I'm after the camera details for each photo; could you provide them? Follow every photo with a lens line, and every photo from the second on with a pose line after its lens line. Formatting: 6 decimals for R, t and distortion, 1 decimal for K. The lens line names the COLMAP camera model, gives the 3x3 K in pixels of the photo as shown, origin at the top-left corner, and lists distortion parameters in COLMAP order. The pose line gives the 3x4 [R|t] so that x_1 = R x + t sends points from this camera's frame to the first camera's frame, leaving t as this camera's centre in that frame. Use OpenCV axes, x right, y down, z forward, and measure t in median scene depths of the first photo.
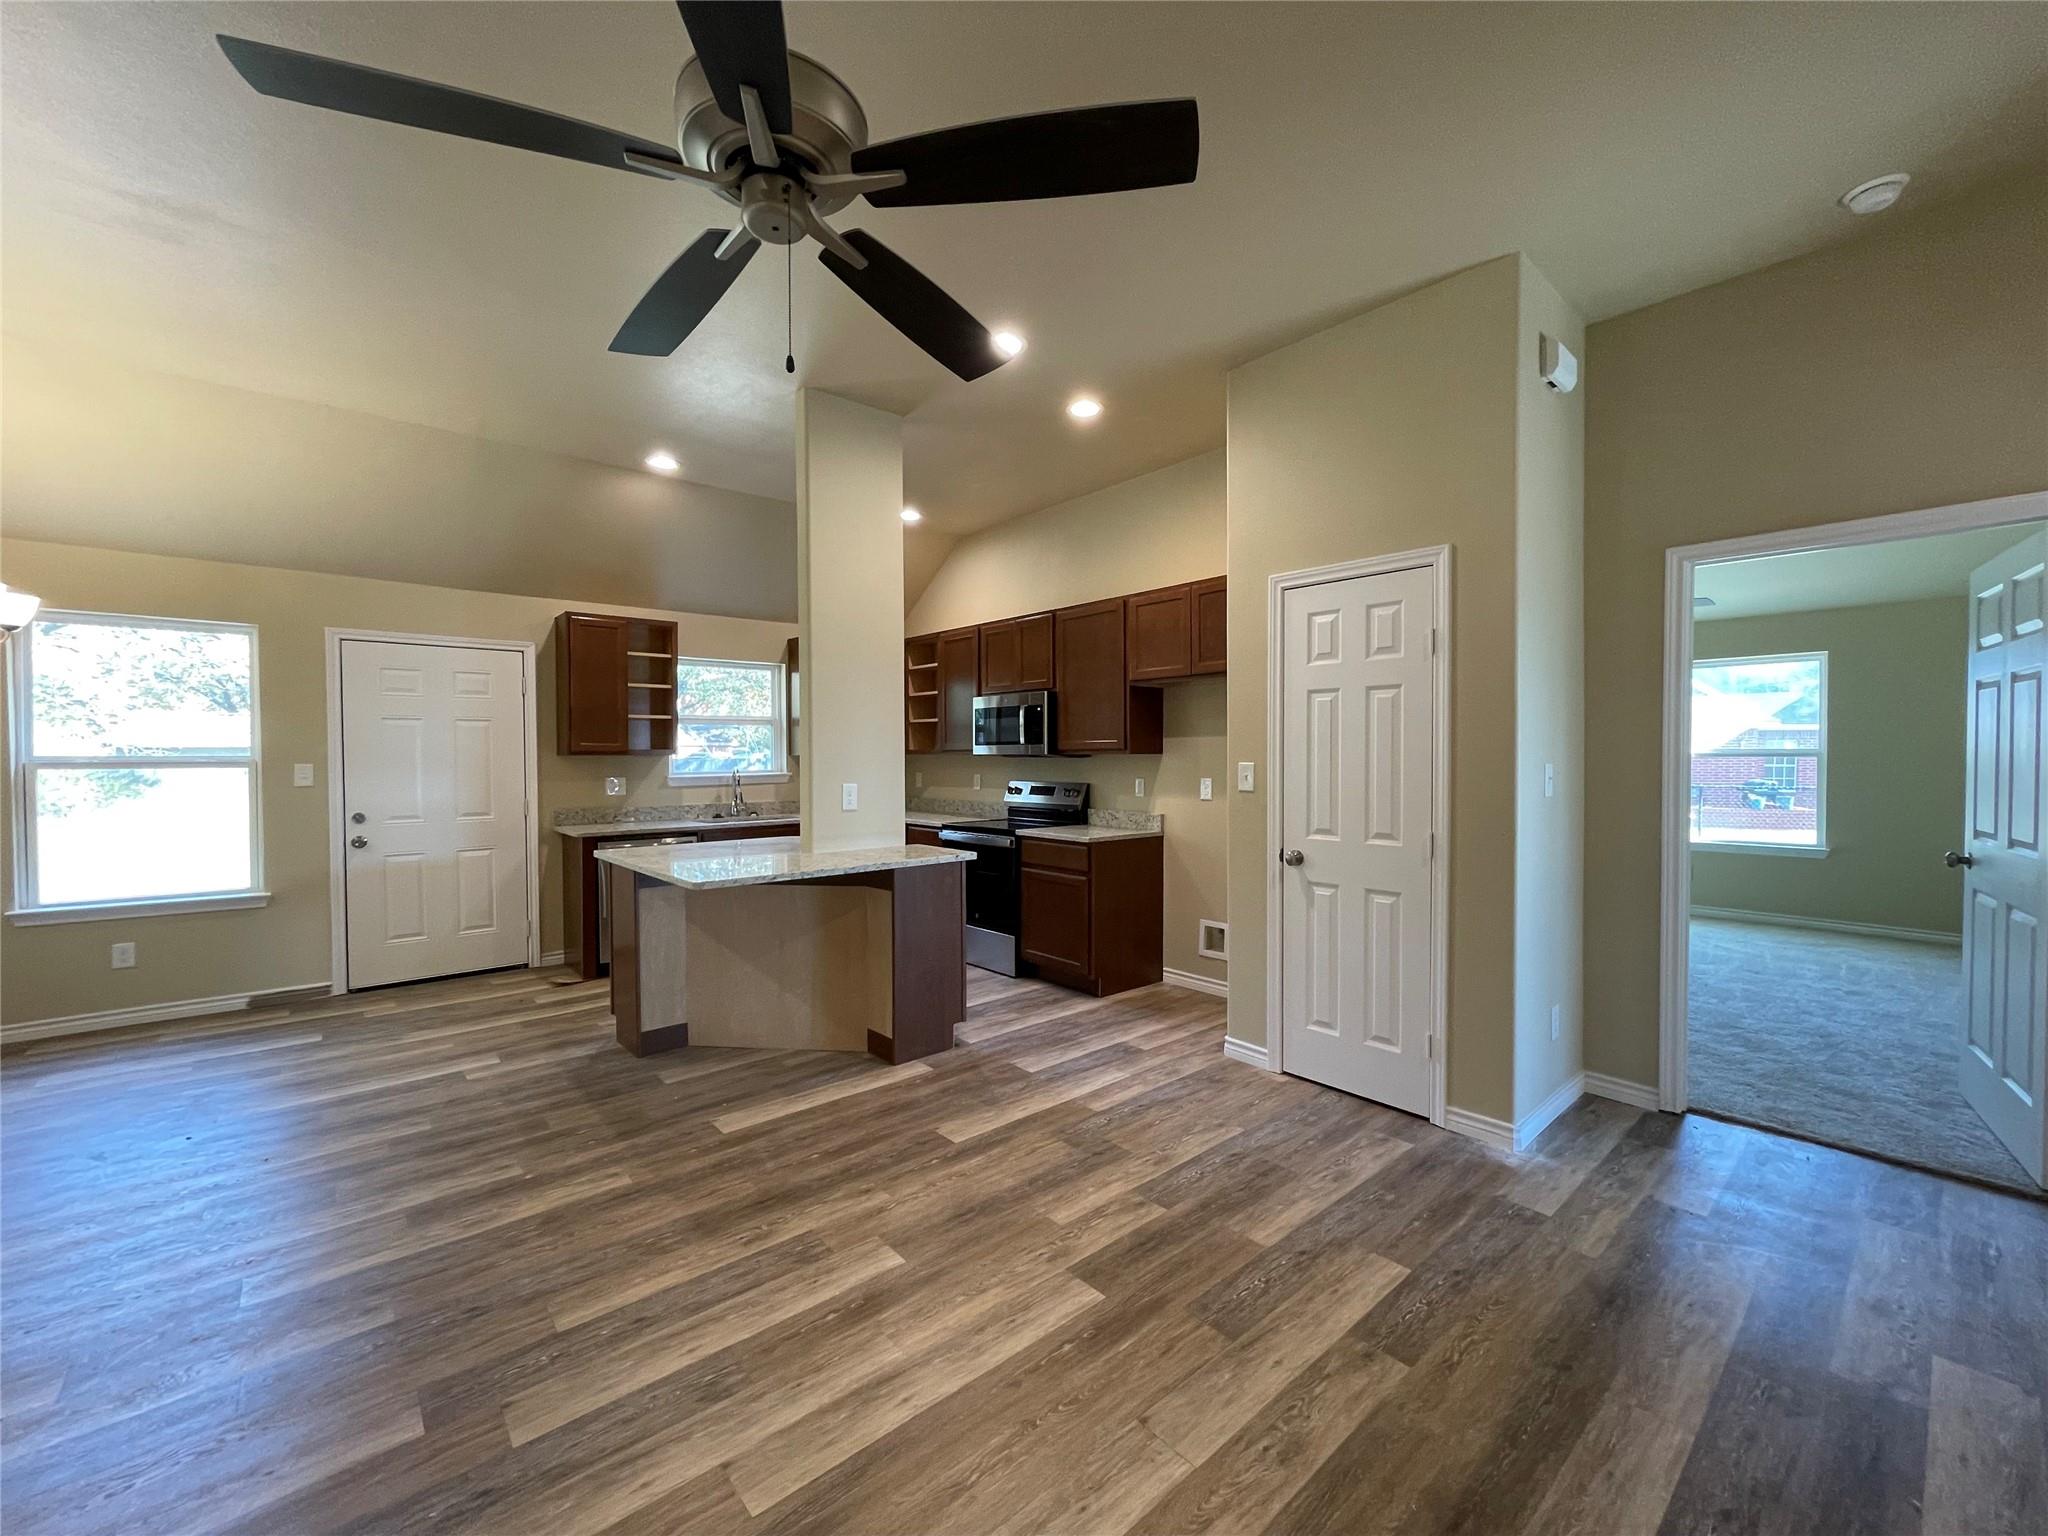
lens RADIAL K [[823.7, 0, 1025.7], [0, 823.7, 769.1], [0, 0, 1]] dist [-0.003064, -0.000422]
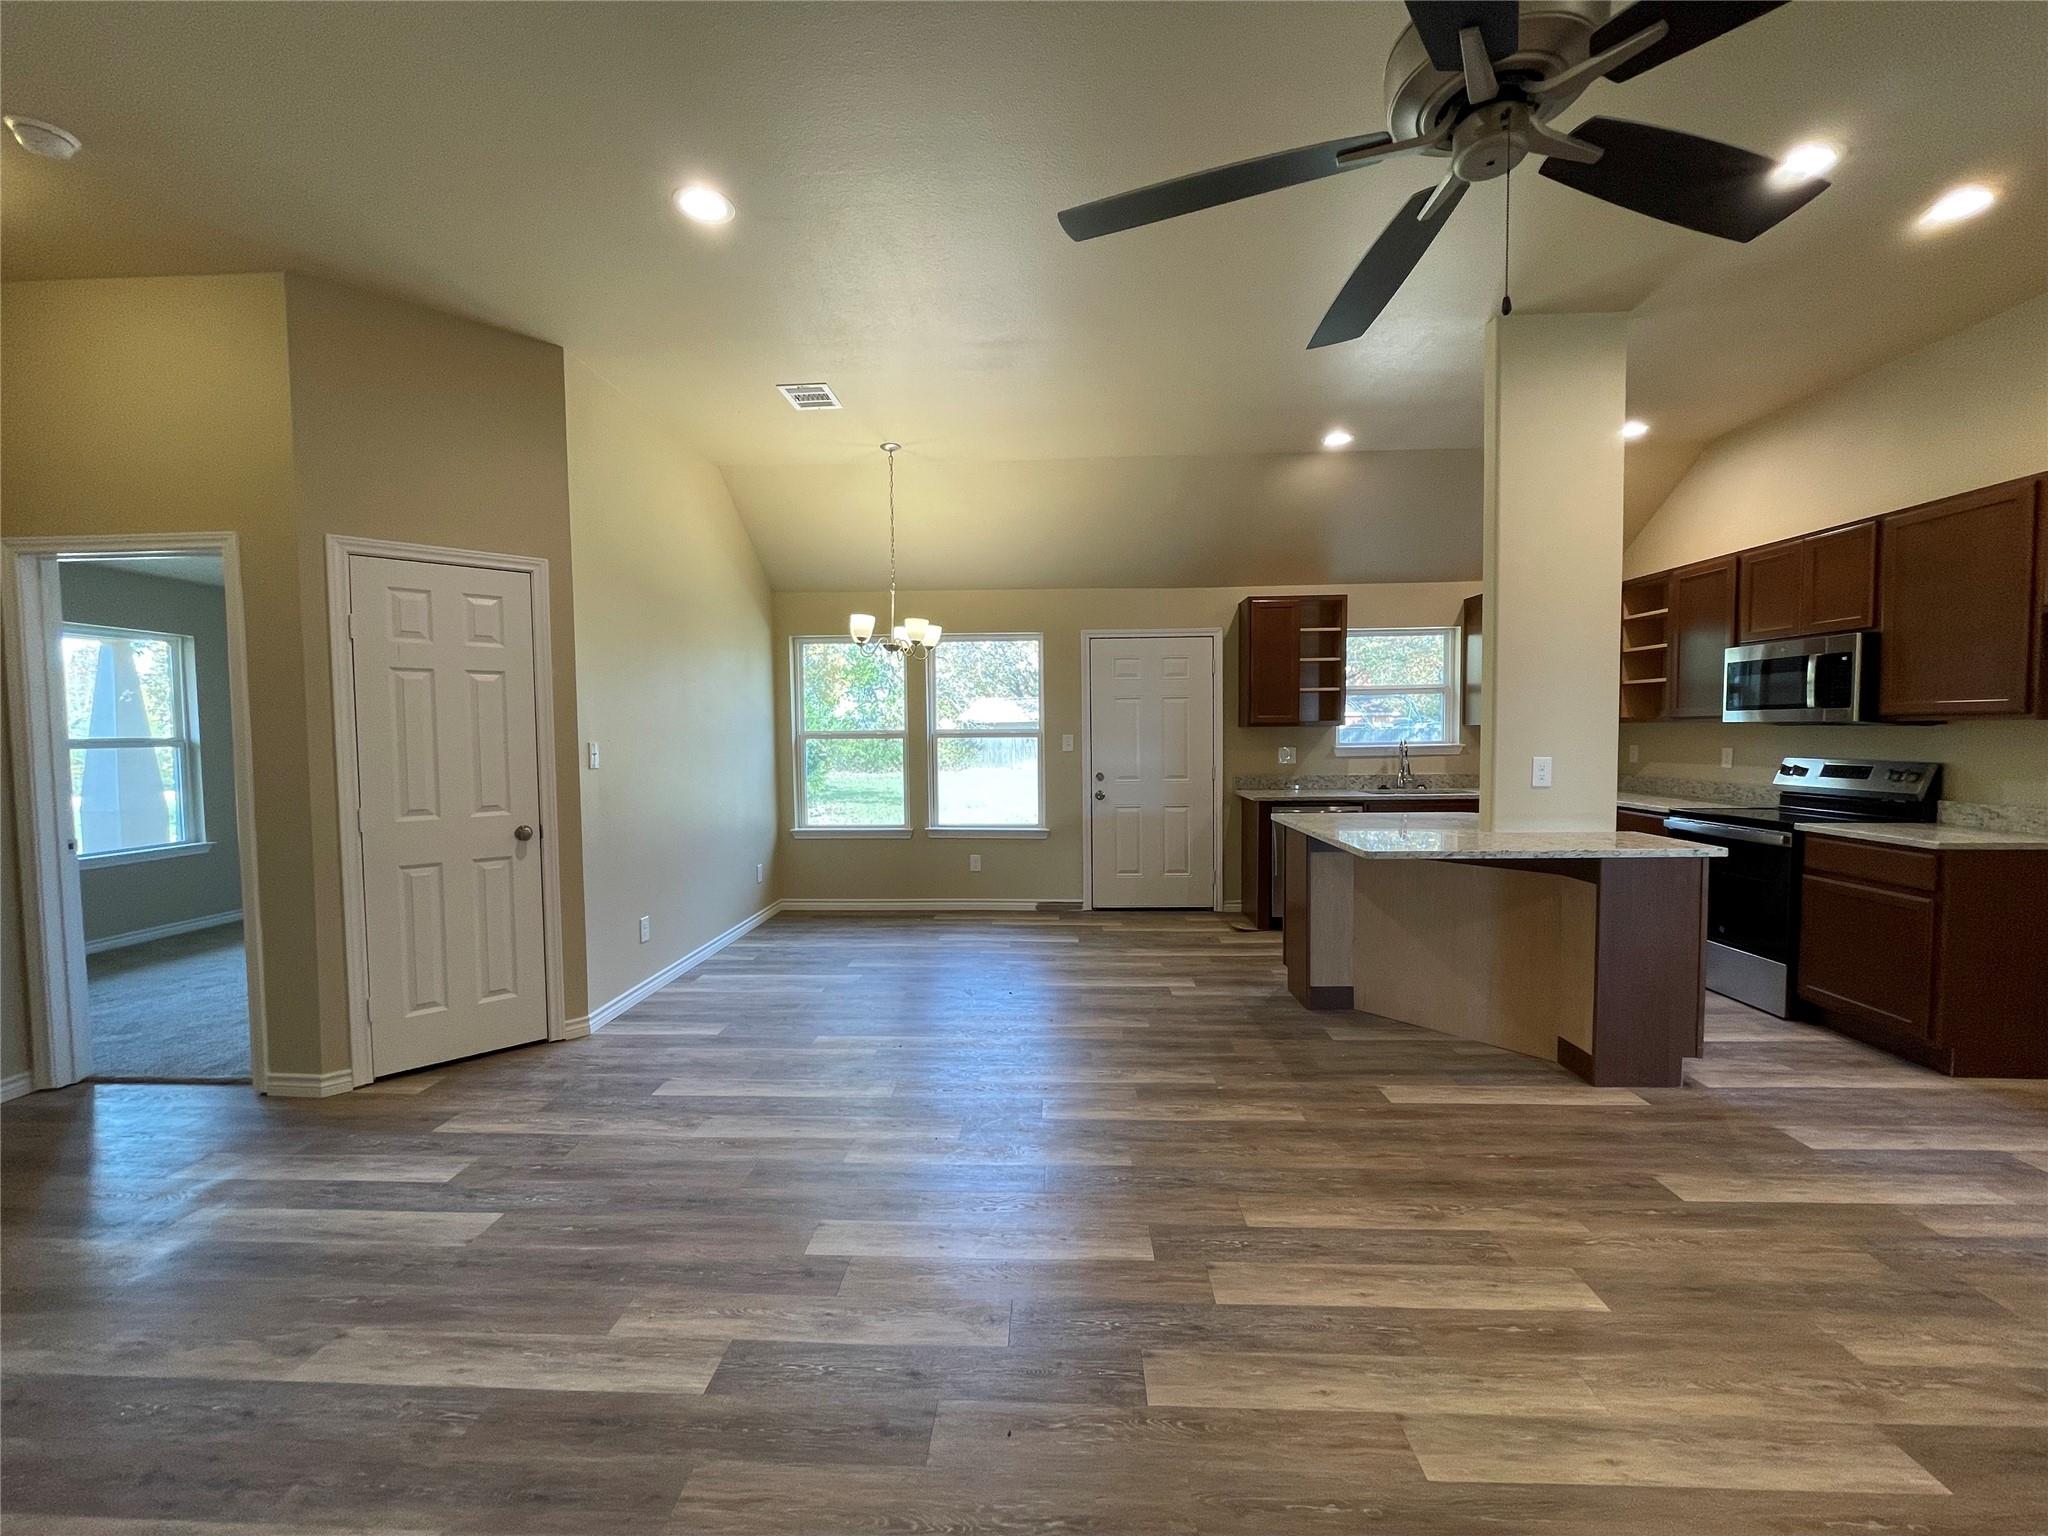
lens RADIAL K [[823.7, 0, 1025.7], [0, 823.7, 769.1], [0, 0, 1]] dist [-0.003064, -0.000422]
pose [[0.724908, 0.028826, -0.688243, -0.008582], [-0.004118, 0.999288, 0.037516, -0.000192], [0.688834, -0.024361, 0.724510, -0.021028]]
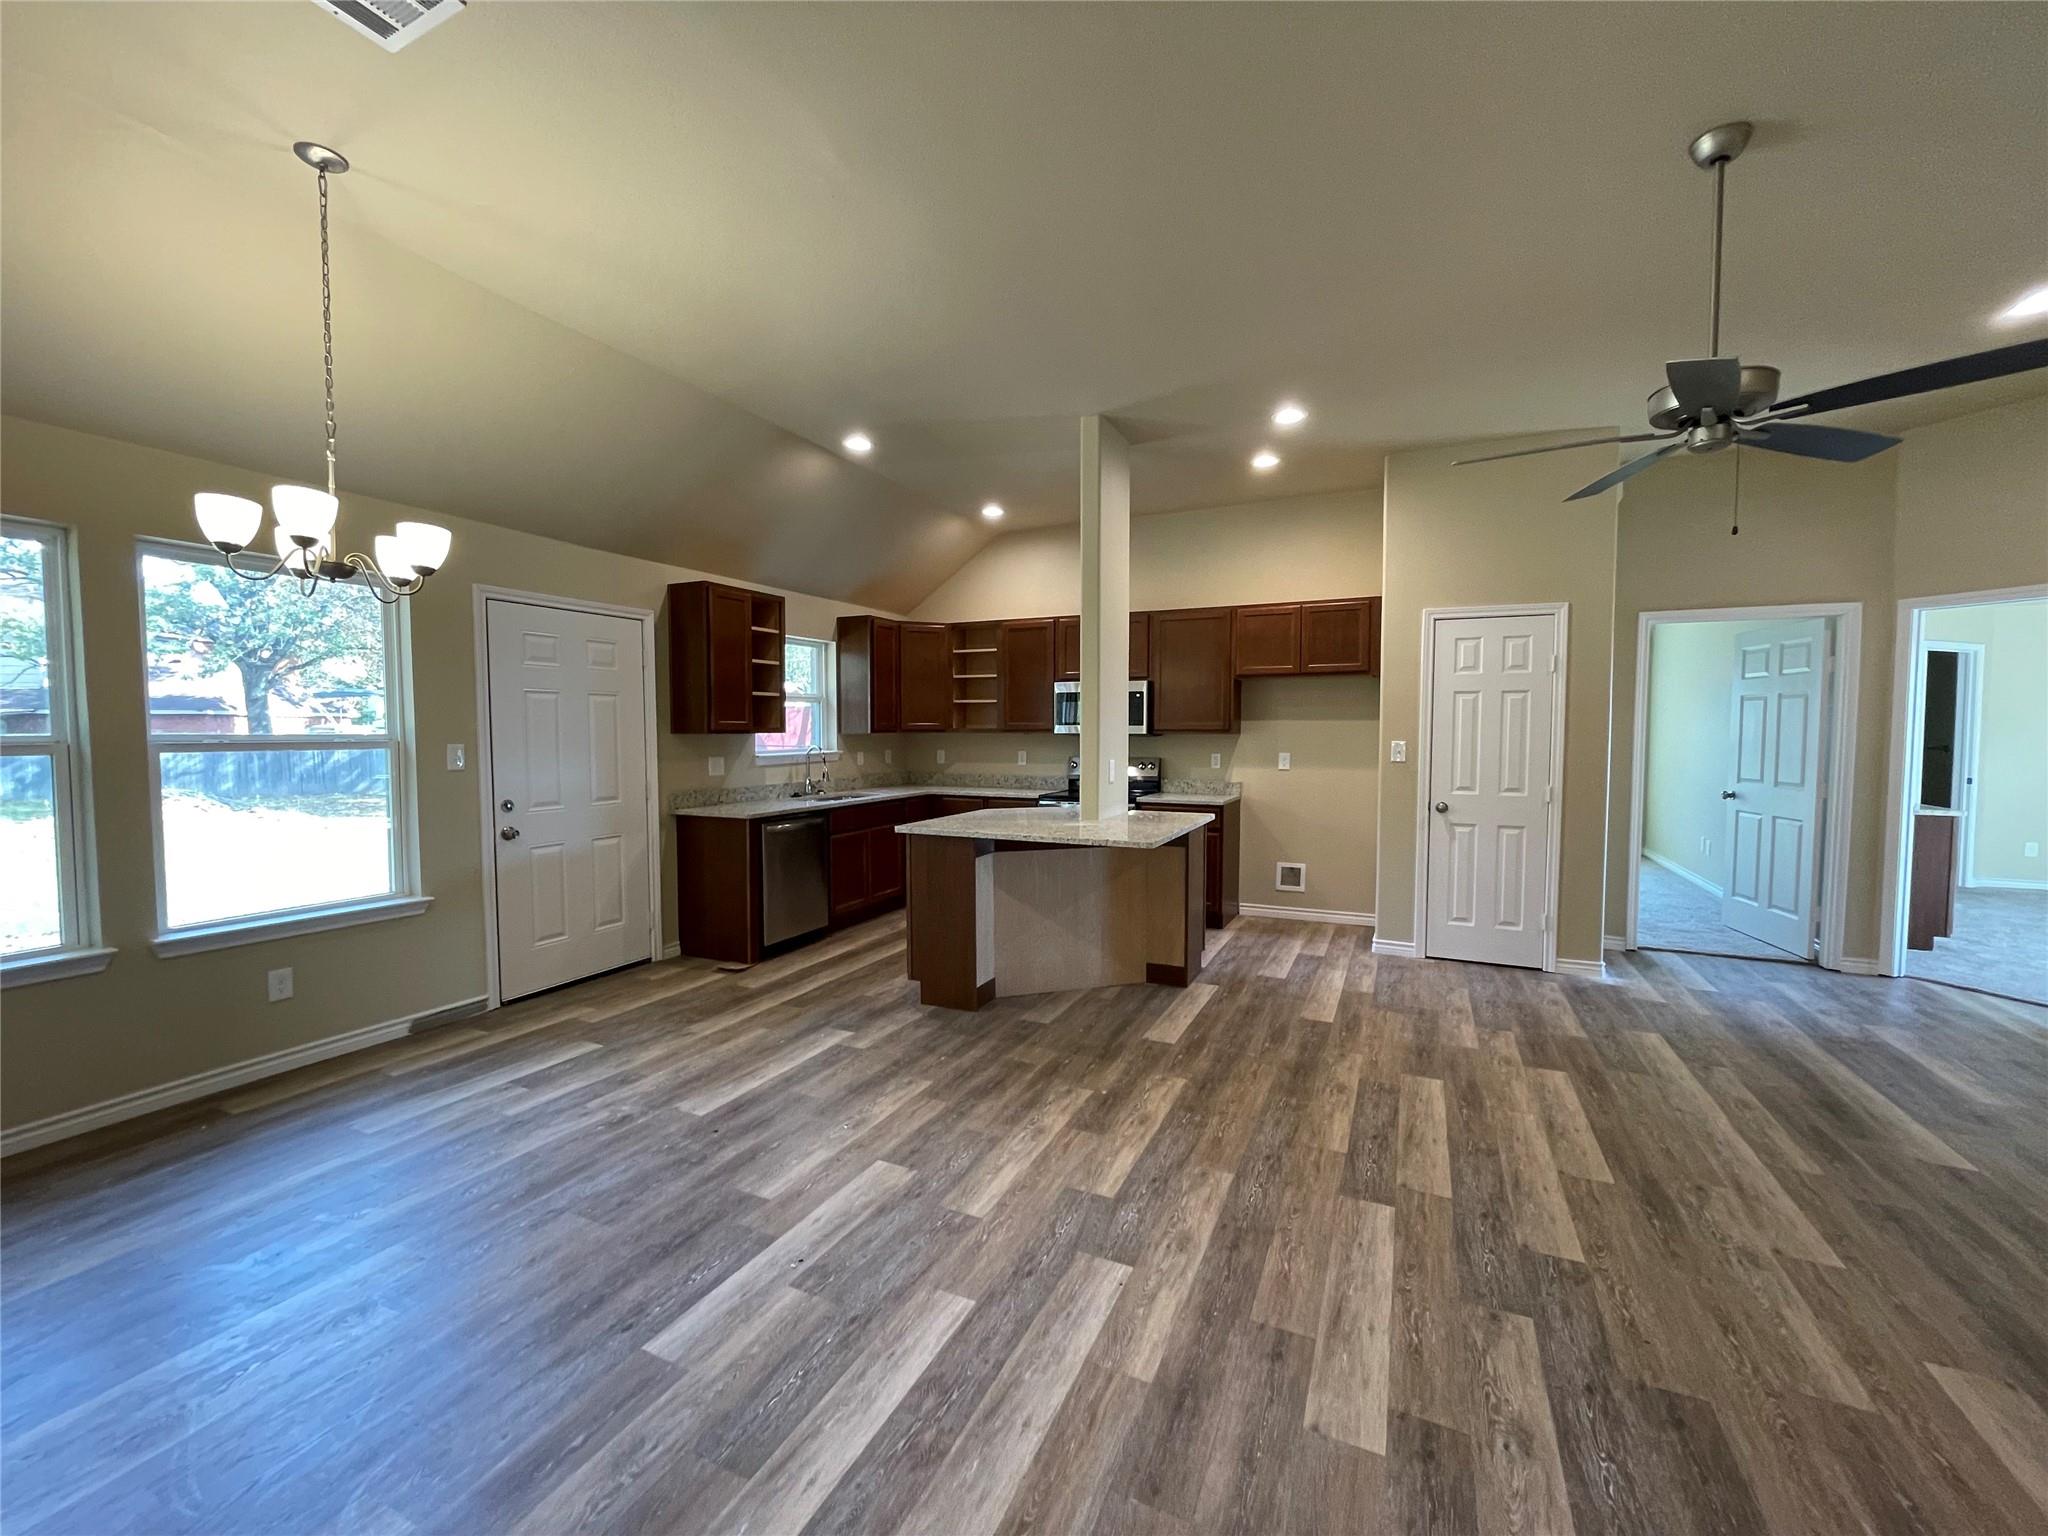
lens RADIAL K [[823.7, 0, 1025.7], [0, 823.7, 769.1], [0, 0, 1]] dist [-0.003064, -0.000422]
pose [[0.914822, -0.015128, 0.403575, -0.858398], [0.002955, 0.999522, 0.030769, -0.005845], [-0.403848, -0.026955, 0.914429, -0.021634]]
